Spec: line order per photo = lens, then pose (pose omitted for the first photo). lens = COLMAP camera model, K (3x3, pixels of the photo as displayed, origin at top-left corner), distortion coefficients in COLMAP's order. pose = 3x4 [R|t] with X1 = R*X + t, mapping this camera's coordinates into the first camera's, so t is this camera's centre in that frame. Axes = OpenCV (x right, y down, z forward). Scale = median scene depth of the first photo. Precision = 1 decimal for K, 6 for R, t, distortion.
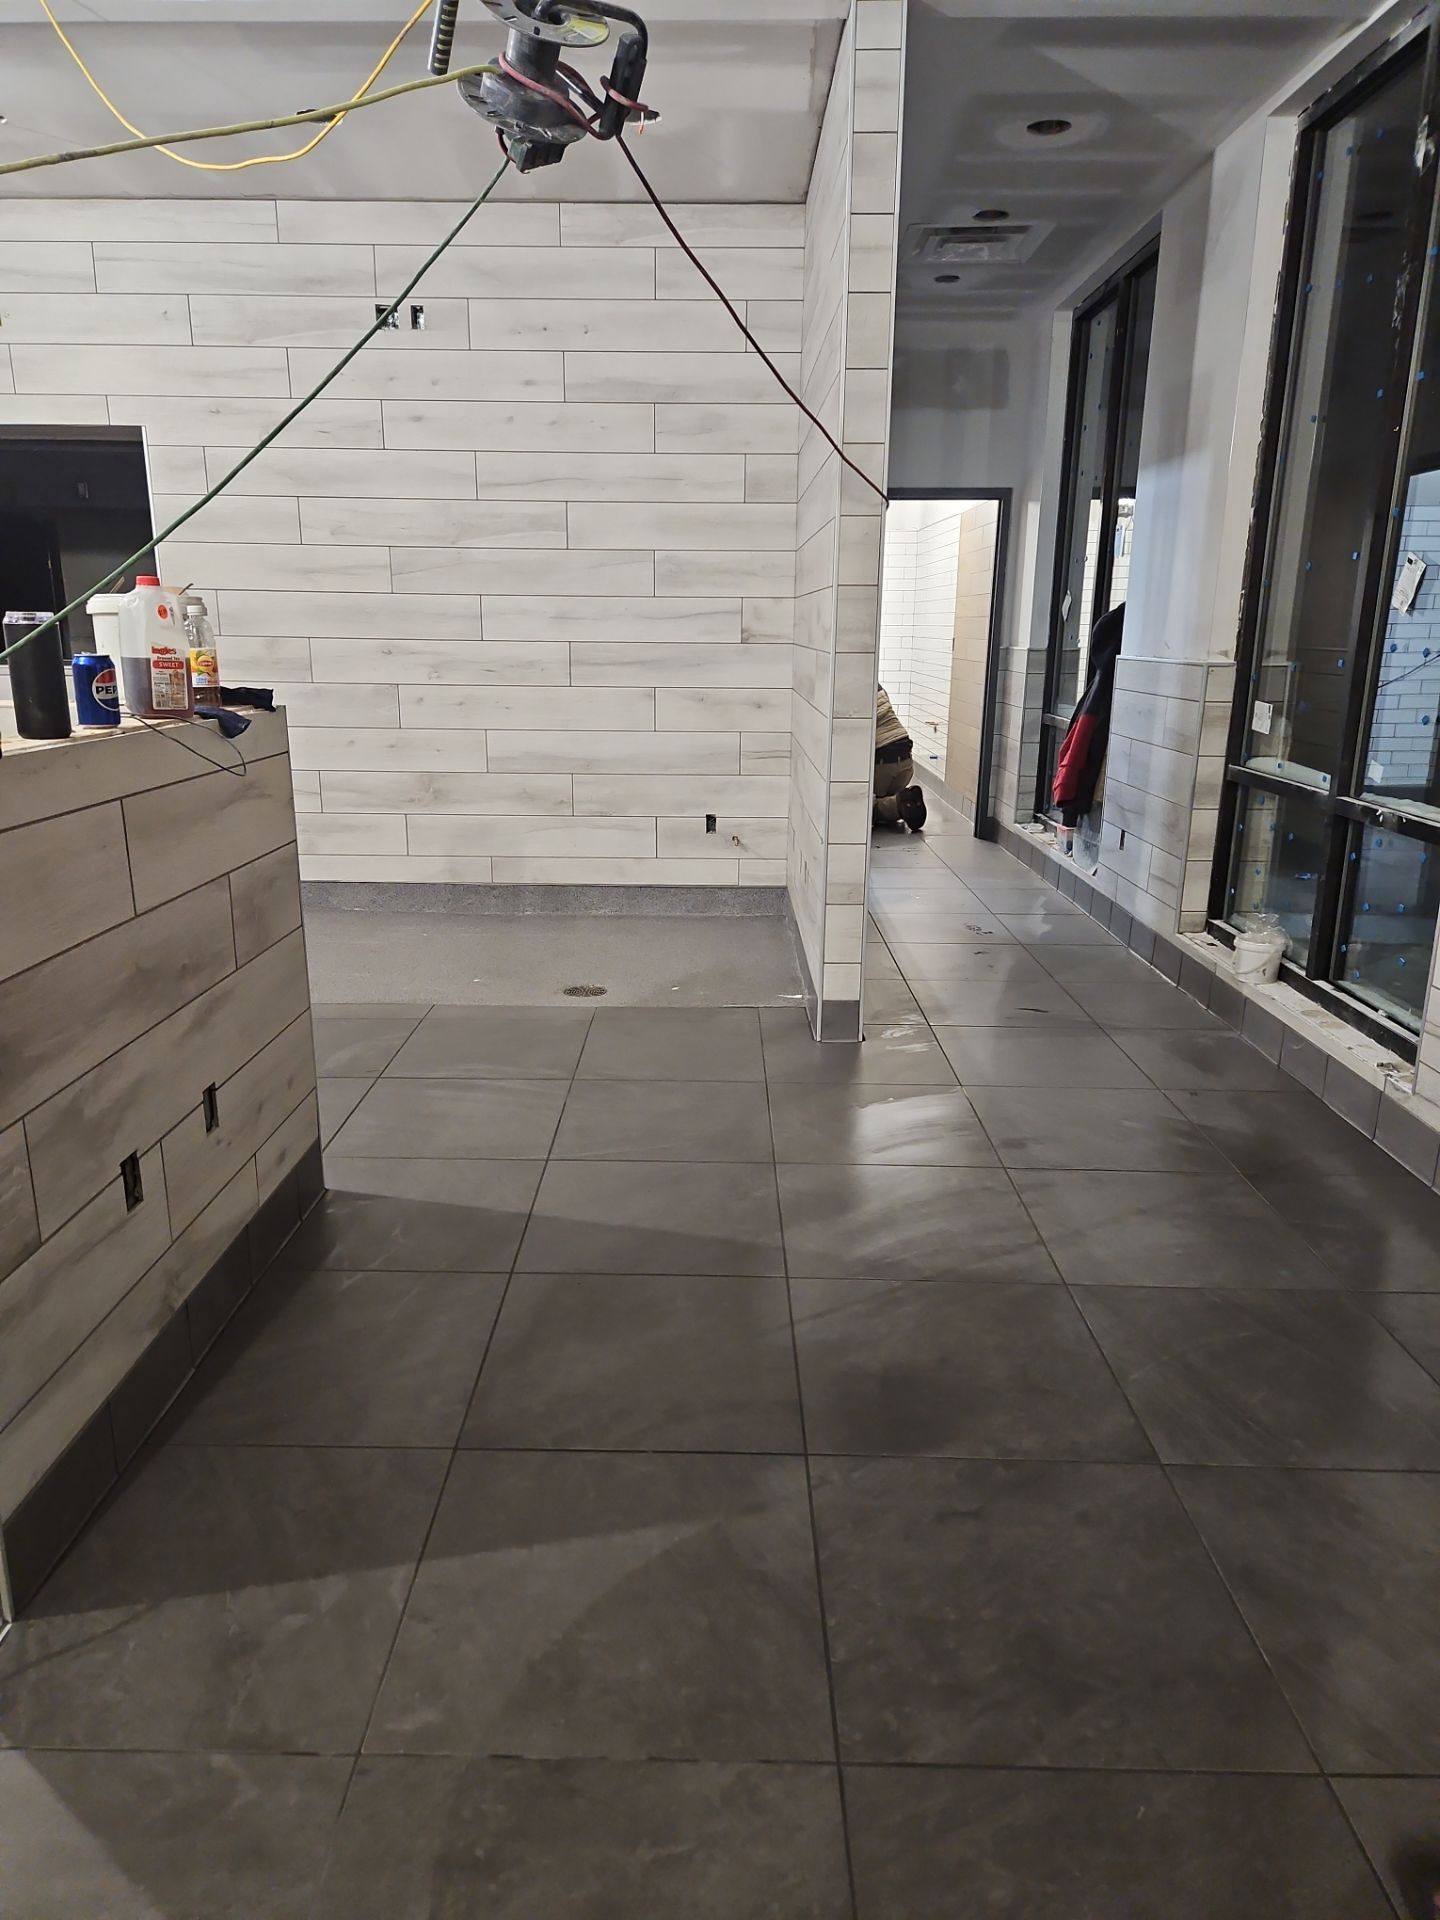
lens RADIAL K [[1313.1, 0, 717.7], [0, 1313.1, 975.6], [0, 0, 1]] dist [0.084700, -0.077524]
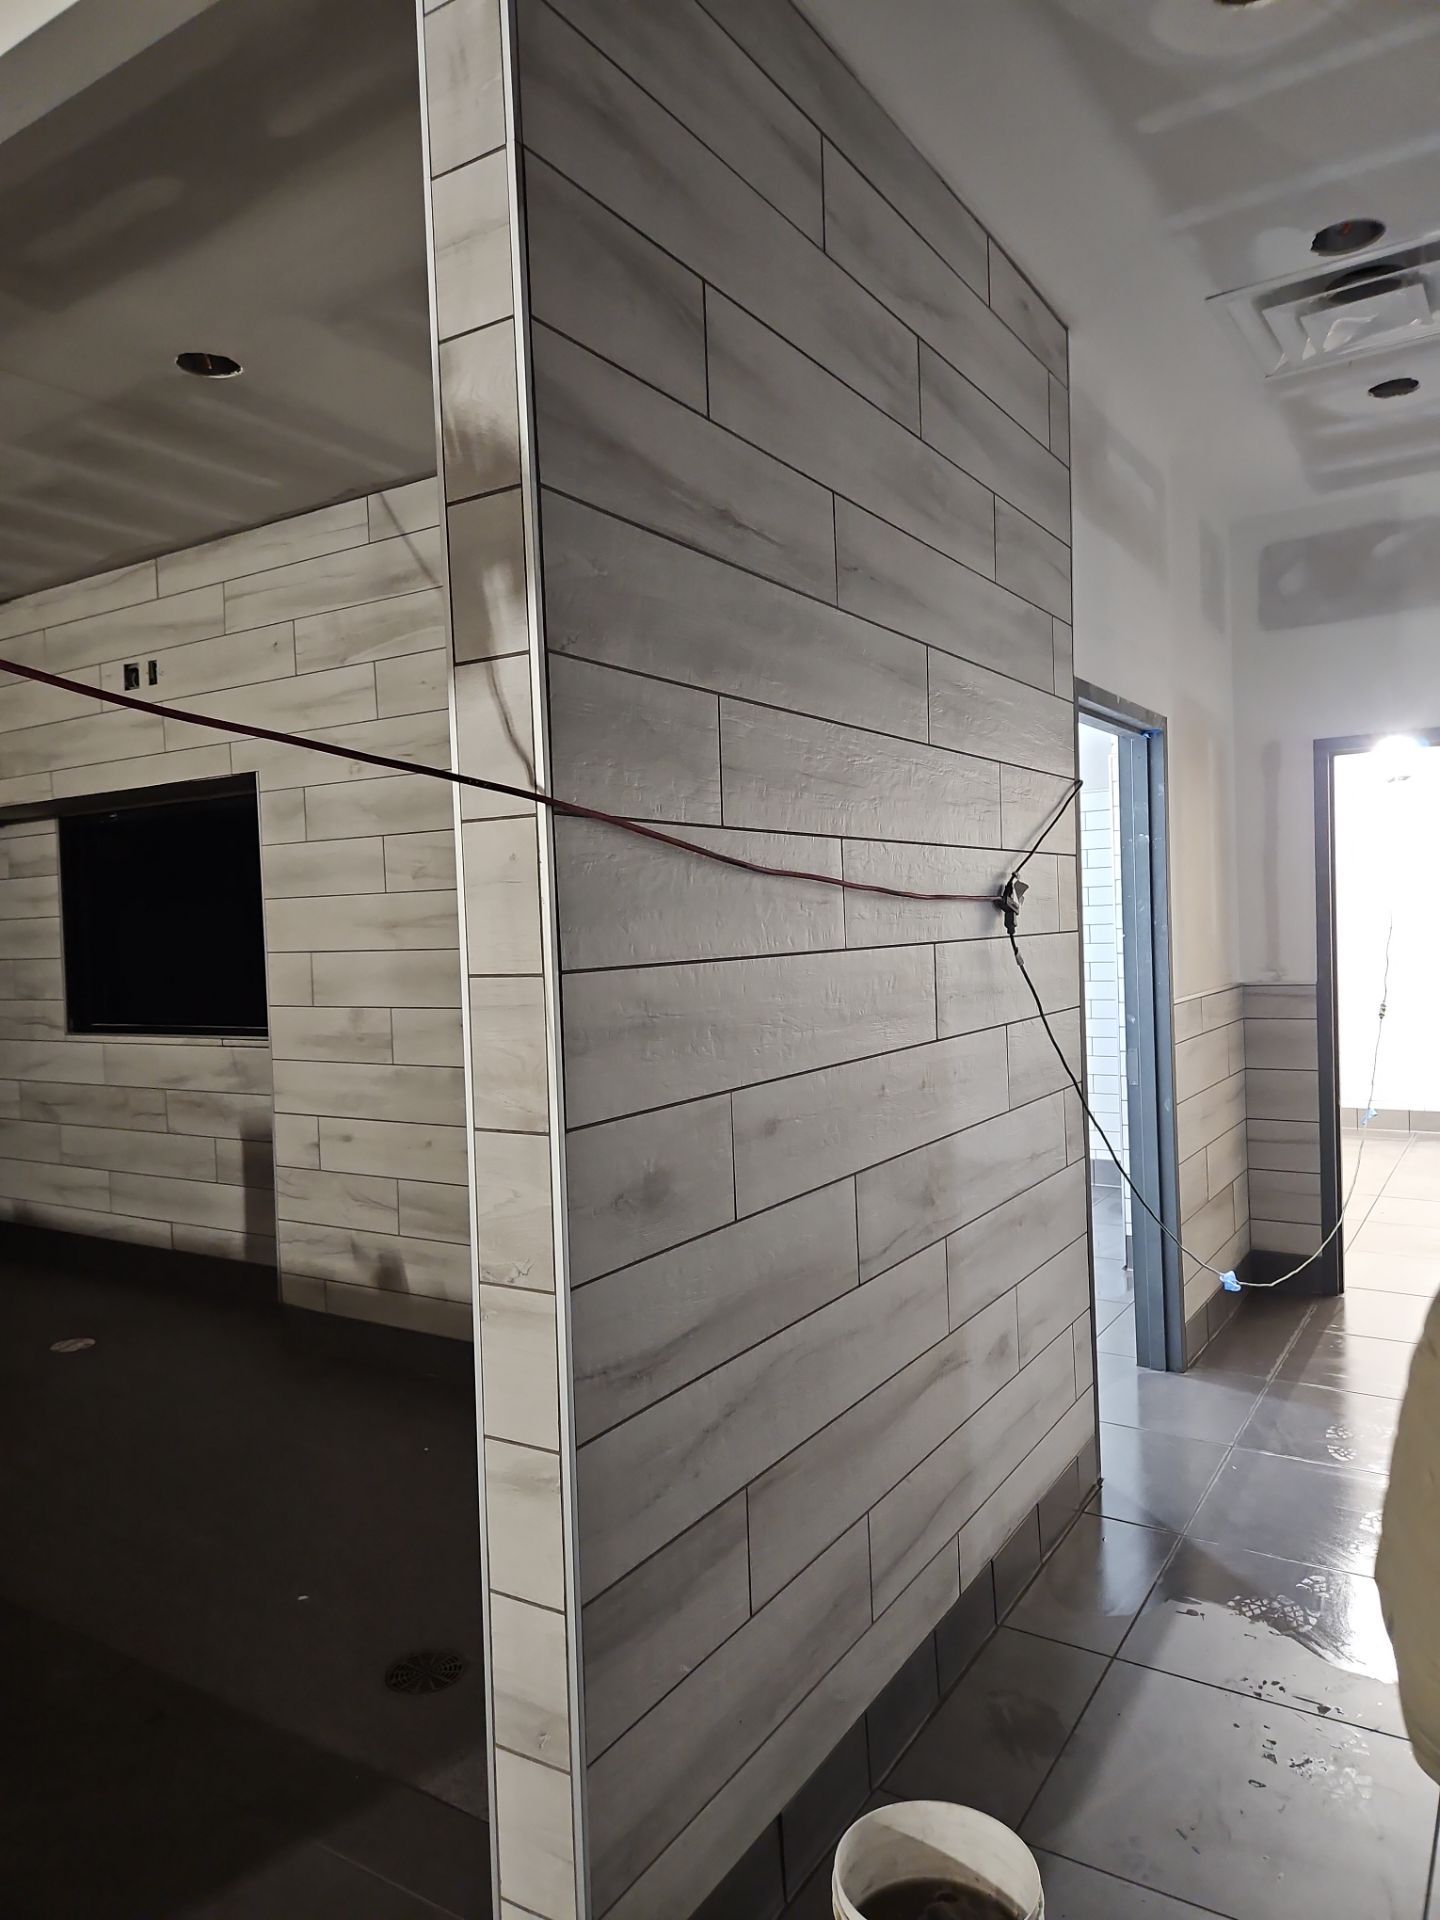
lens RADIAL K [[1306.0, 0, 720.0], [0, 1306.0, 960.0], [0, 0, 1]] dist [0.084392, -0.078407]
pose [[0.845161, -0.021230, -0.534090, 0.267024], [-0.098259, 0.976011, -0.194285, -0.158944], [0.525403, 0.216682, 0.822801, 0.489907]]
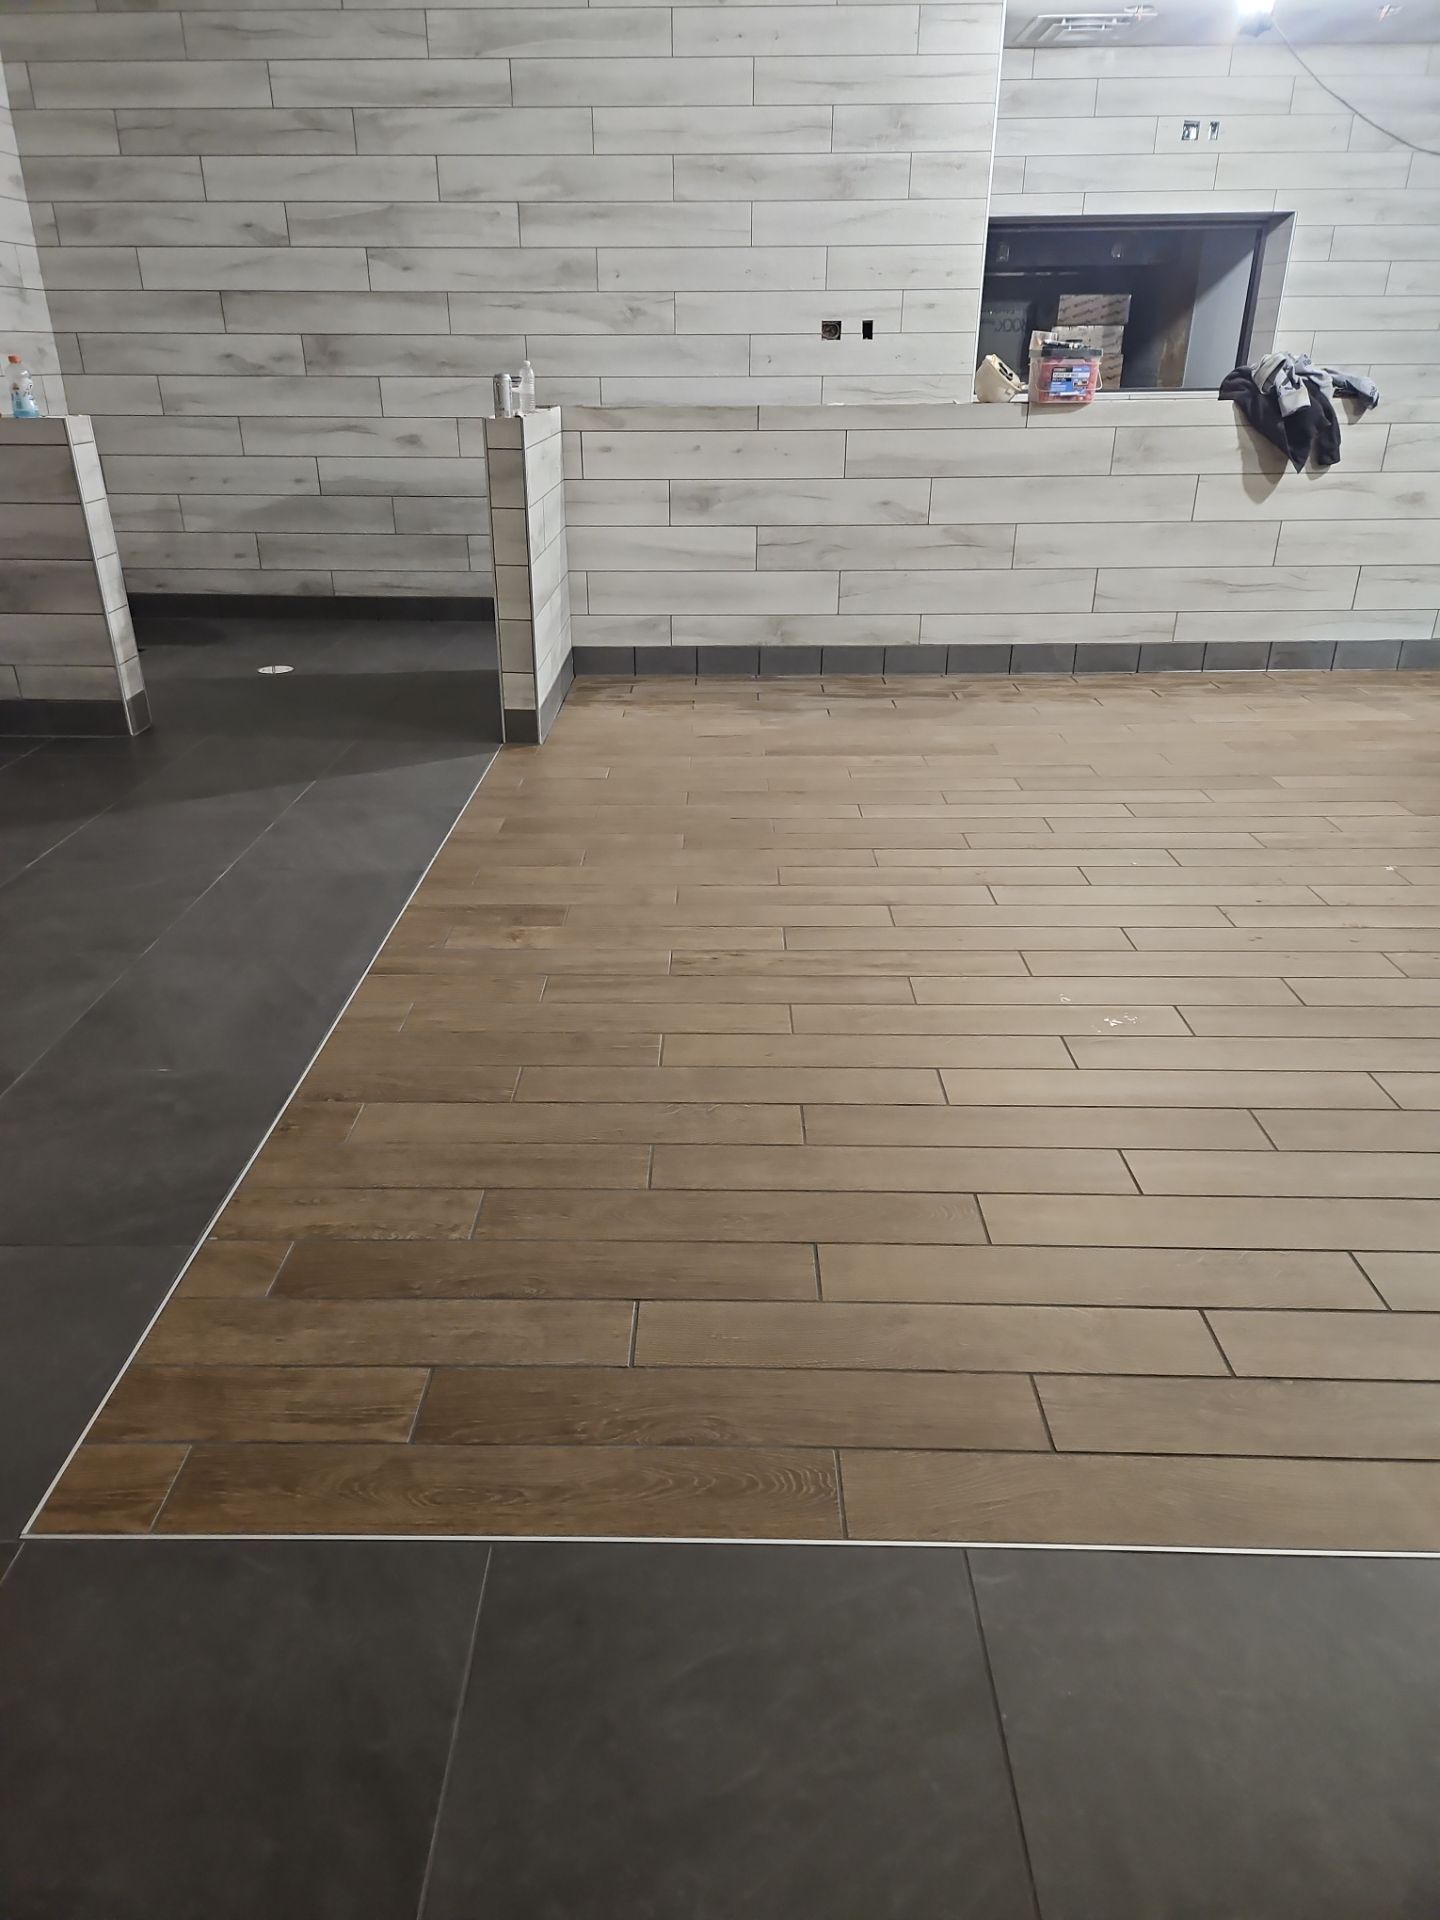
lens RADIAL K [[1306.0, 0, 720.0], [0, 1306.0, 960.0], [0, 0, 1]] dist [0.084392, -0.078407]
pose [[0.999930, -0.008659, -0.008105, -1.043736], [0.009859, 0.986707, 0.162209, 0.144156], [0.006592, -0.162277, 0.986723, -0.550567]]
